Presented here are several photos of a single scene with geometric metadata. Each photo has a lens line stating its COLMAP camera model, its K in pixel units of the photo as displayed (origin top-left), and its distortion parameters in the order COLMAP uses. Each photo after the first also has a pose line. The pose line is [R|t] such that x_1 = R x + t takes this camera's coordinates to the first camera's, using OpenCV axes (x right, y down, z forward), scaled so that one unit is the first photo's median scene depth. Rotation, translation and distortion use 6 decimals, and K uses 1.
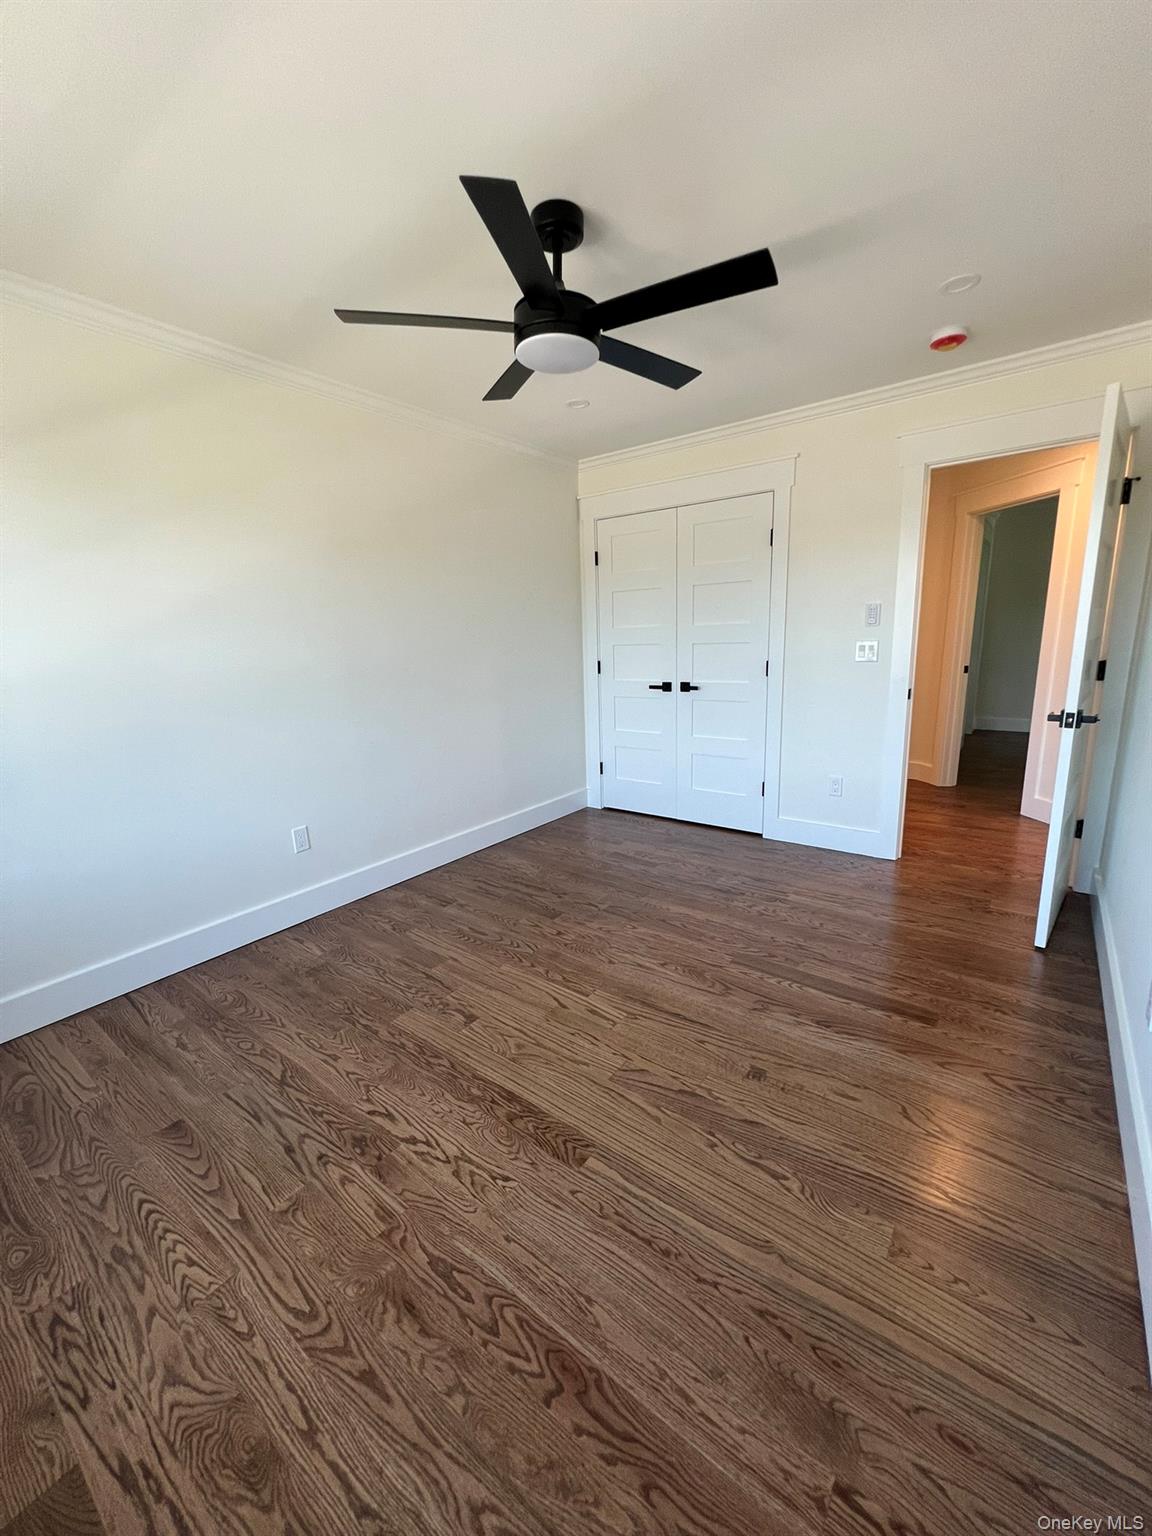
lens RADIAL K [[613.9, 0, 573.2], [0, 613.9, 764.3], [0, 0, 1]] dist [0.000479, 0.000040]
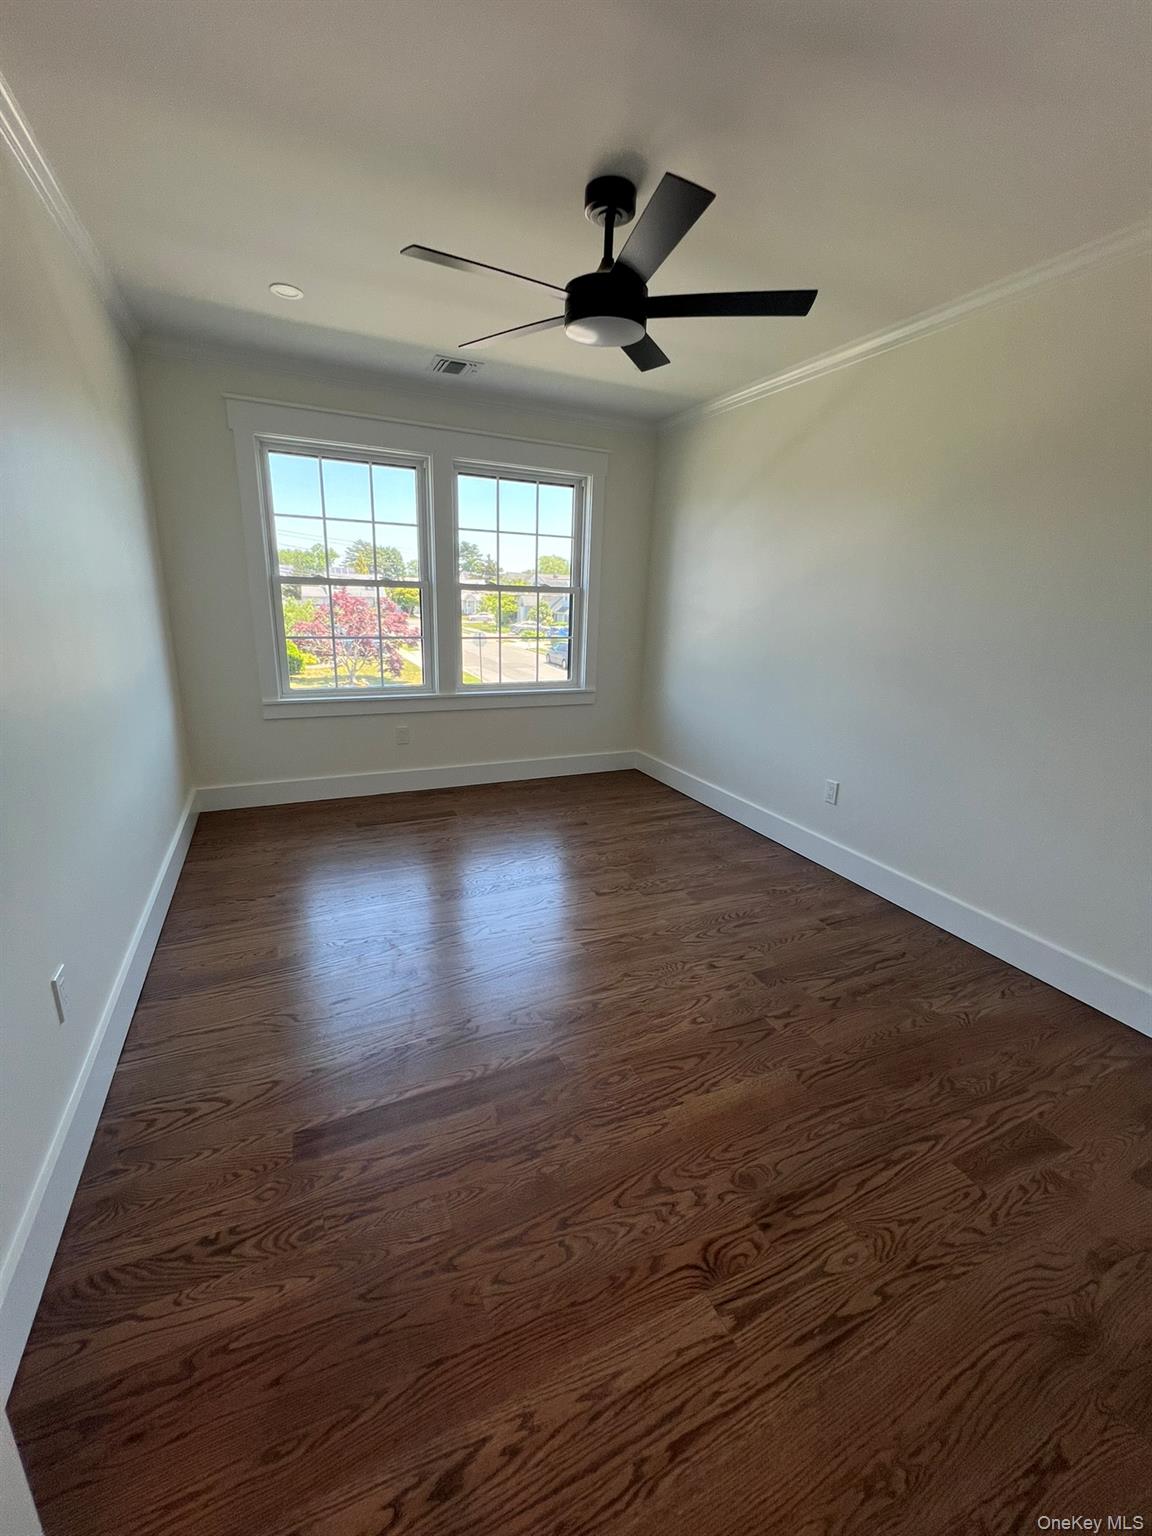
lens RADIAL K [[613.9, 0, 572.1], [0, 613.9, 768.1], [0, 0, 1]] dist [0.000479, 0.000040]
pose [[-0.466645, 0.261094, -0.845028, 0.688330], [-0.202575, 0.898483, 0.389477, -0.249093], [0.860933, 0.352929, -0.366381, 1.022016]]
